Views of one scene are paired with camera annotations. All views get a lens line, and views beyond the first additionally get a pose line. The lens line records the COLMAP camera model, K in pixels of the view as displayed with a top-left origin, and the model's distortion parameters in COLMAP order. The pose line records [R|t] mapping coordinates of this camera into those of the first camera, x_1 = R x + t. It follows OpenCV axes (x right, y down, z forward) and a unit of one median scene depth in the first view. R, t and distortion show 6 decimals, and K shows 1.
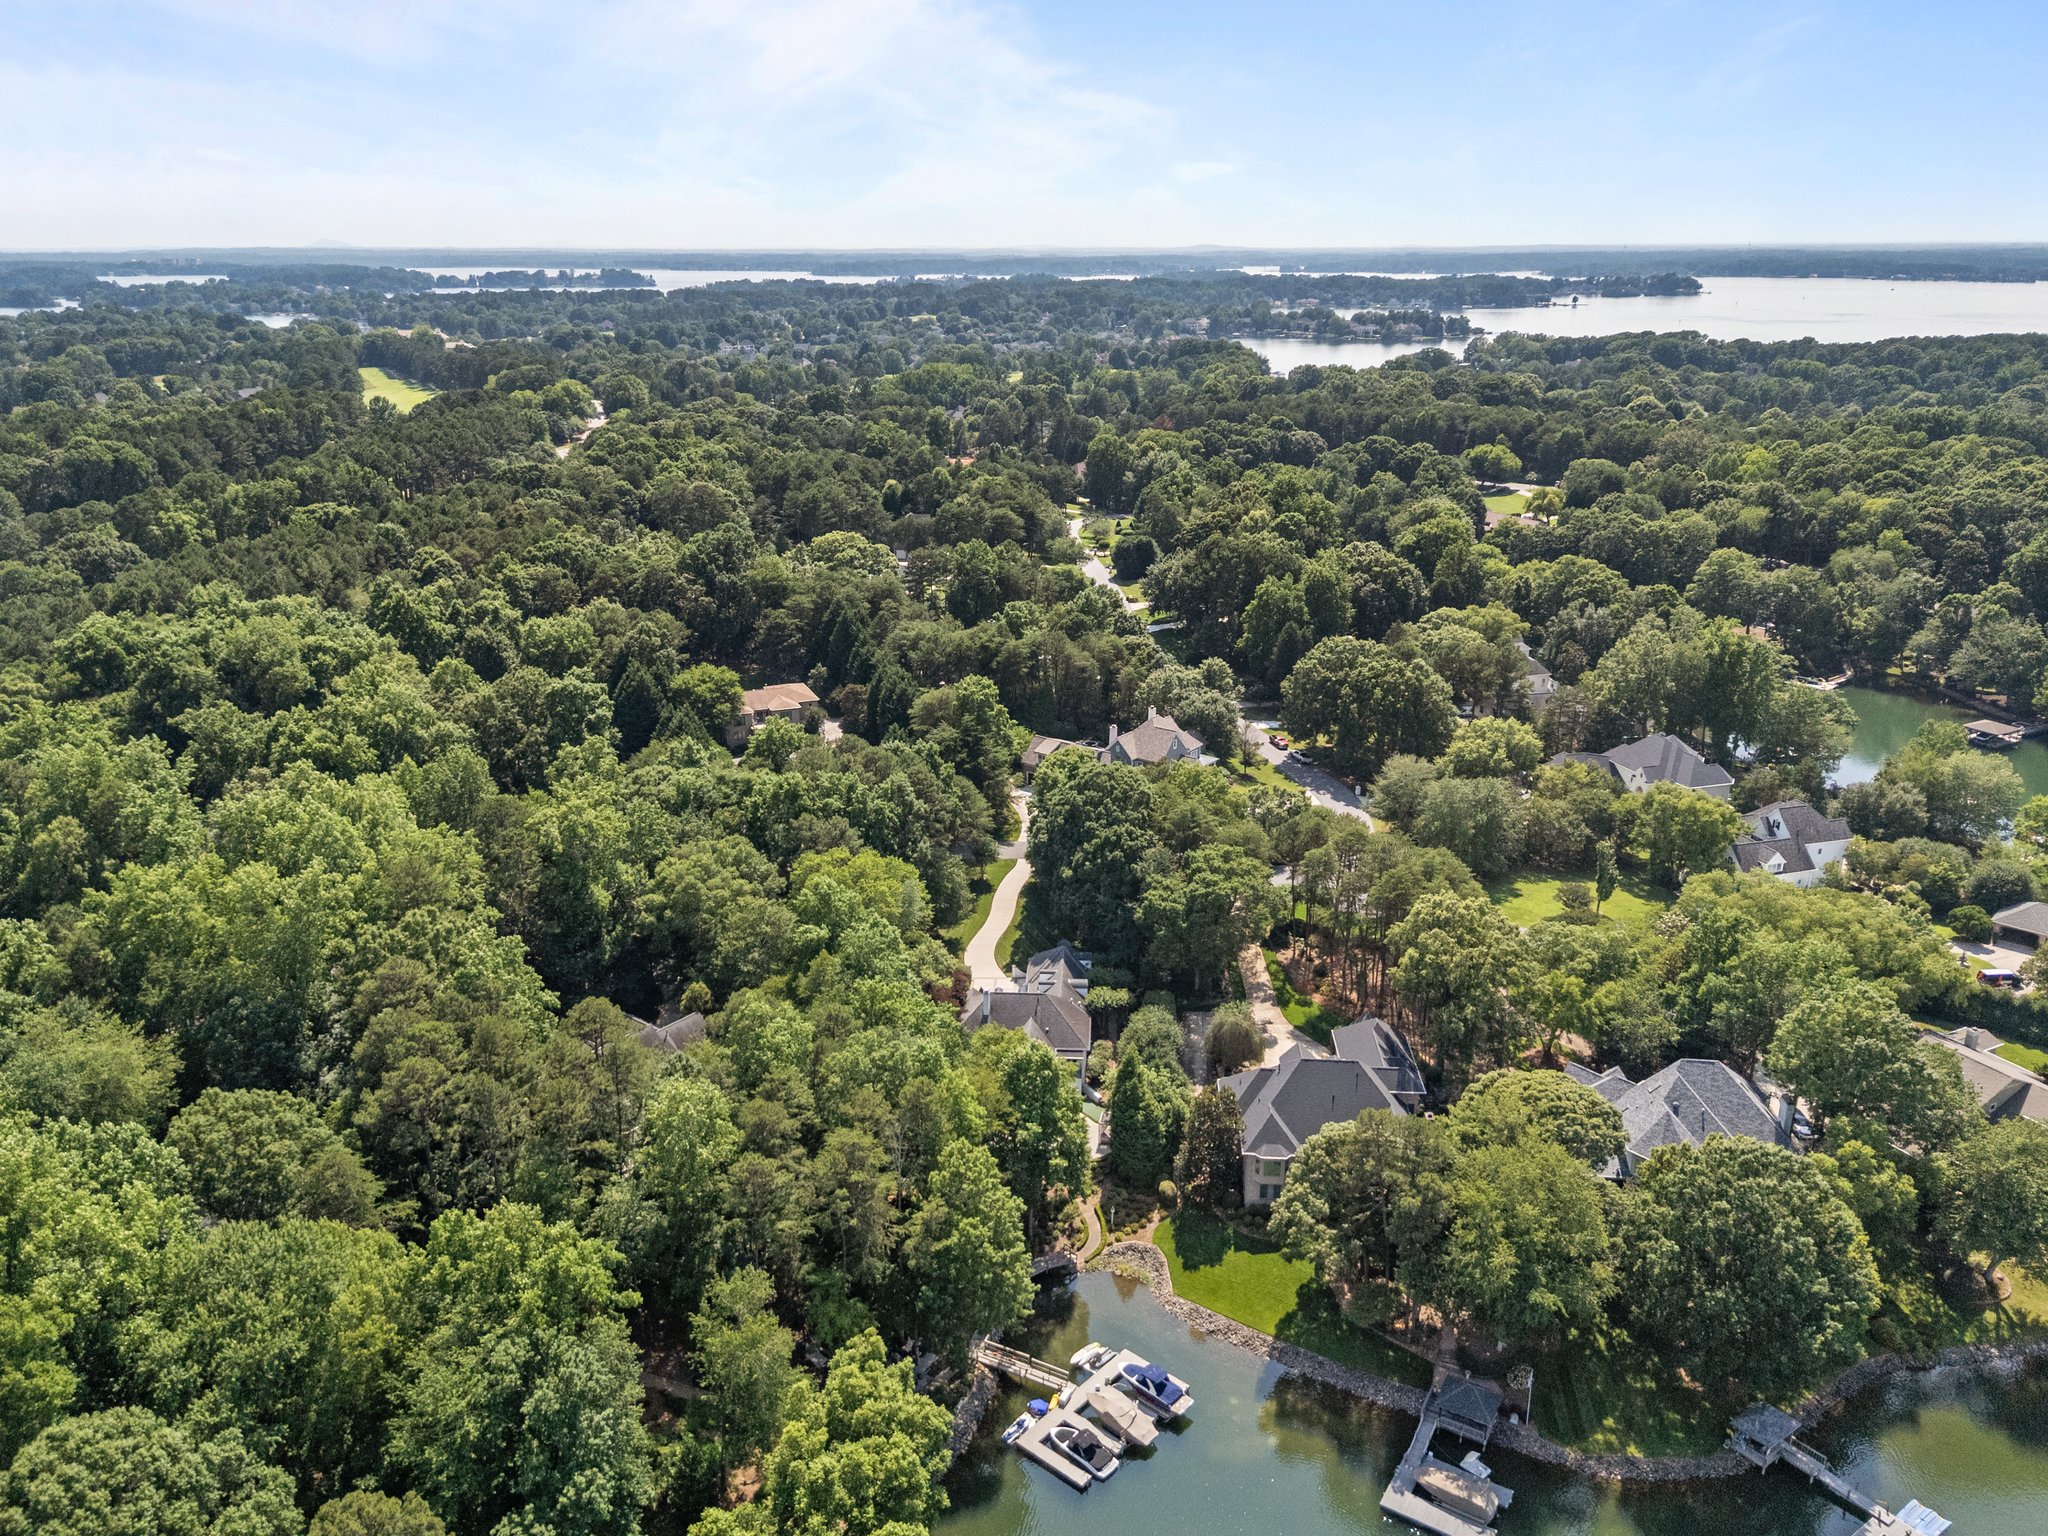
lens RADIAL K [[1499.7, 0, 1035.2], [0, 1499.7, 758.2], [0, 0, 1]] dist [0.057641, -0.059346]
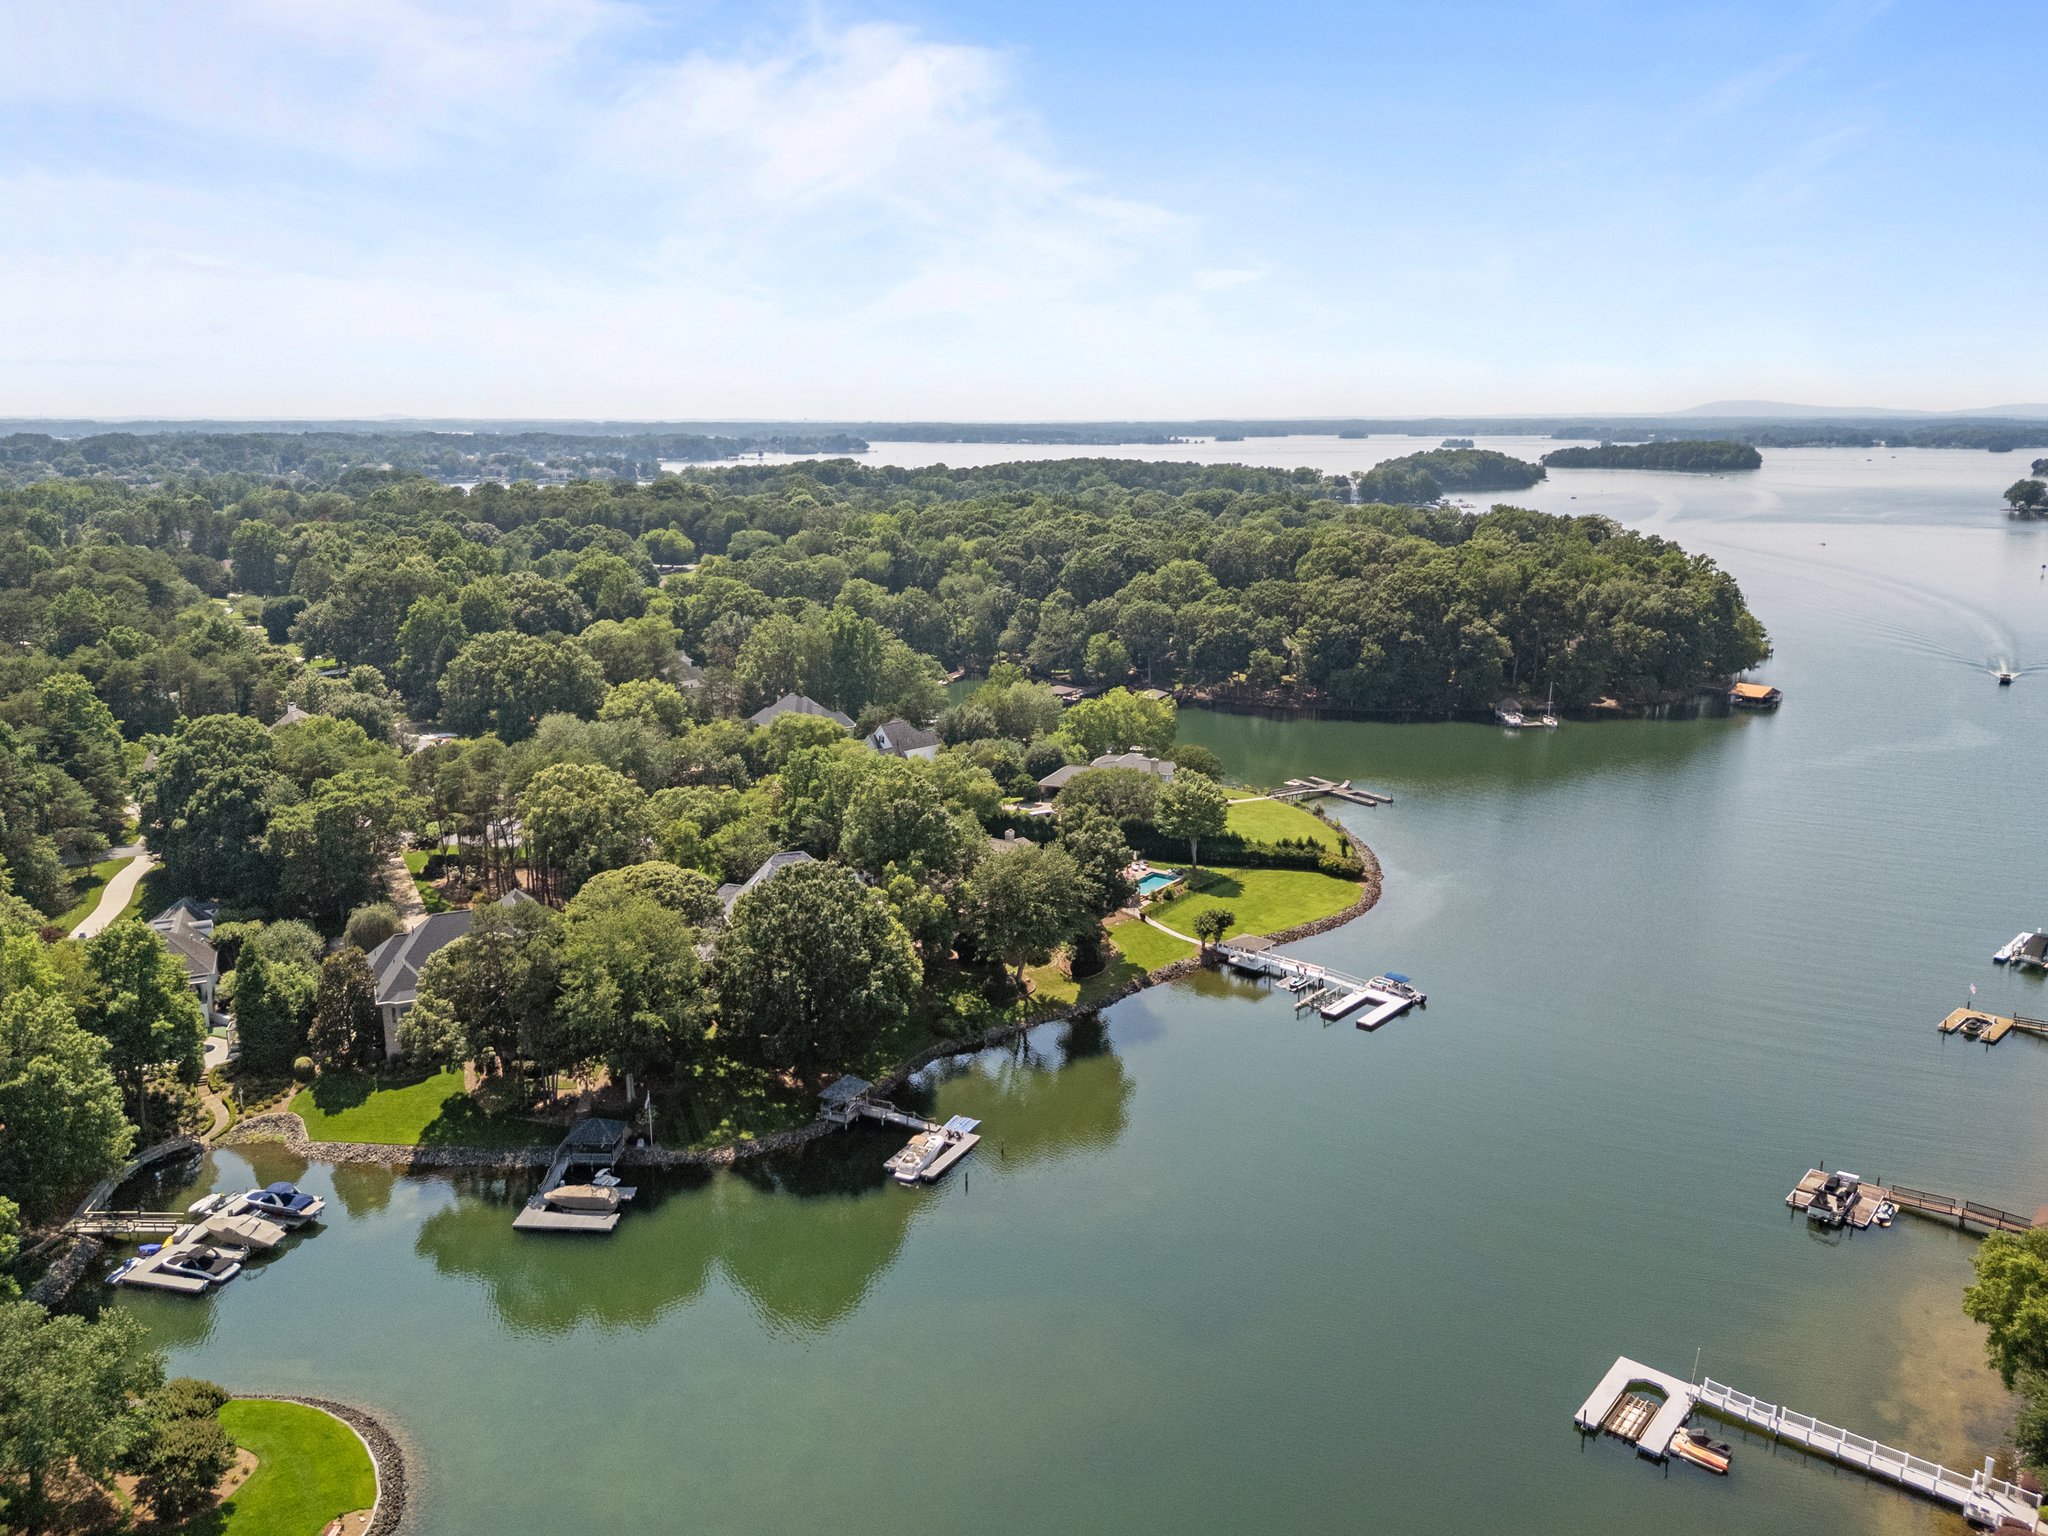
lens RADIAL K [[1499.7, 0, 1035.2], [0, 1499.7, 758.2], [0, 0, 1]] dist [0.057641, -0.059346]
pose [[0.879150, -0.099413, 0.466061, 0.049839], [0.150059, 0.985997, -0.072745, 0.175616], [-0.452303, 0.133890, 0.881757, -0.097134]]
